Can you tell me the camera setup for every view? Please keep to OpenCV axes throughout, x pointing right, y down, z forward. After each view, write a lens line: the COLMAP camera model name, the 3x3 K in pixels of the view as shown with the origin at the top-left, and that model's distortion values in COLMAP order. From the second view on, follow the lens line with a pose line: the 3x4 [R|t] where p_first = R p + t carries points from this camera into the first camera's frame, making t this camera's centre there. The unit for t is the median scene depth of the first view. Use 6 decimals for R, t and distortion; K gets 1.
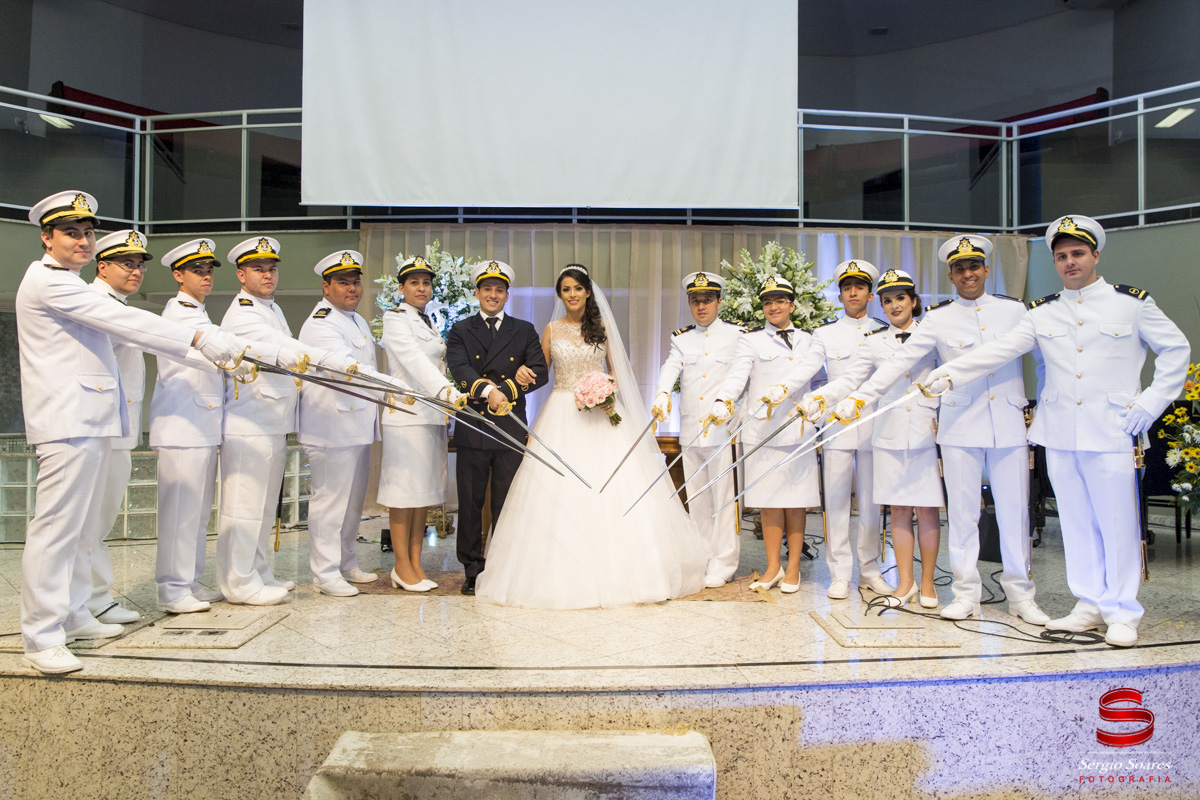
lens RADIAL K [[925.7, 0, 592.3], [0, 925.7, 399.7], [0, 0, 1]] dist [0.039300, 0.000503]
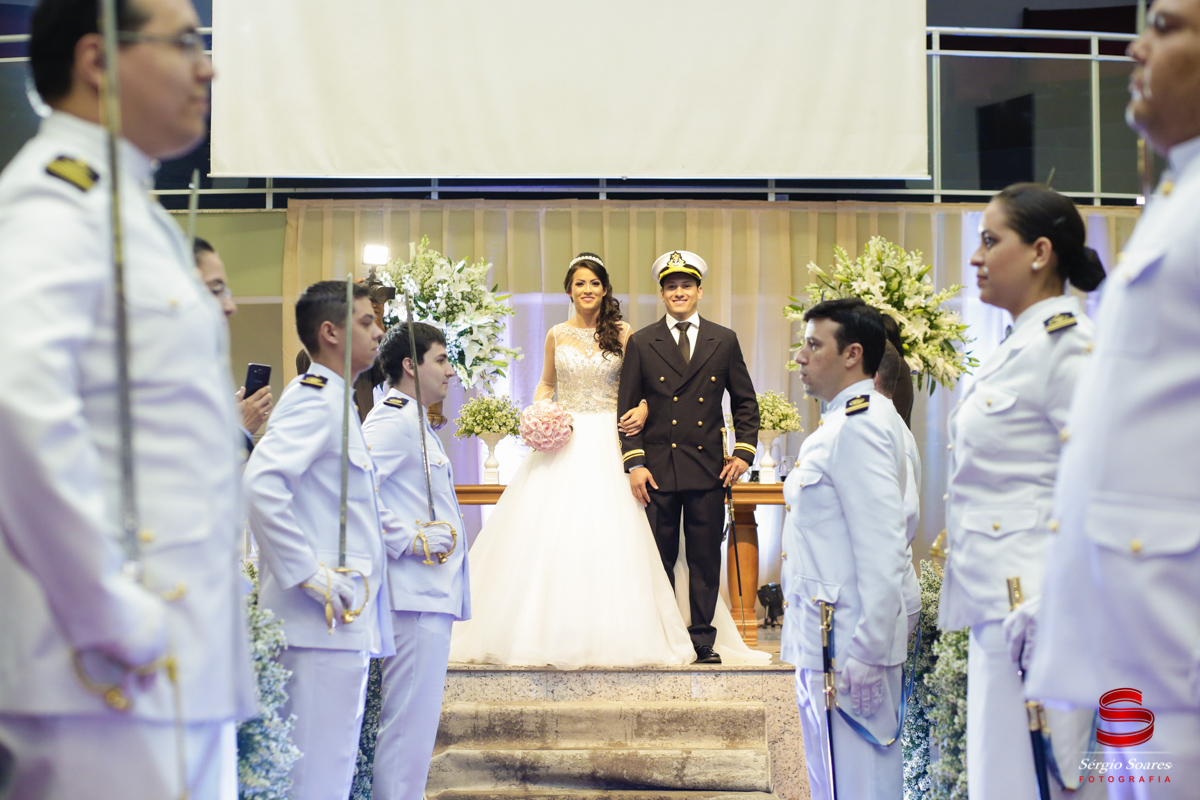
lens RADIAL K [[3368.9, 0, 601.0], [0, 3368.9, 399.9], [0, 0, 1]] dist [0.099261, 0.000000]
pose [[0.999807, -0.003784, 0.019252, -0.069350], [0.004869, 0.998384, -0.056627, 0.097845], [-0.019007, 0.056710, 0.998210, -1.474310]]
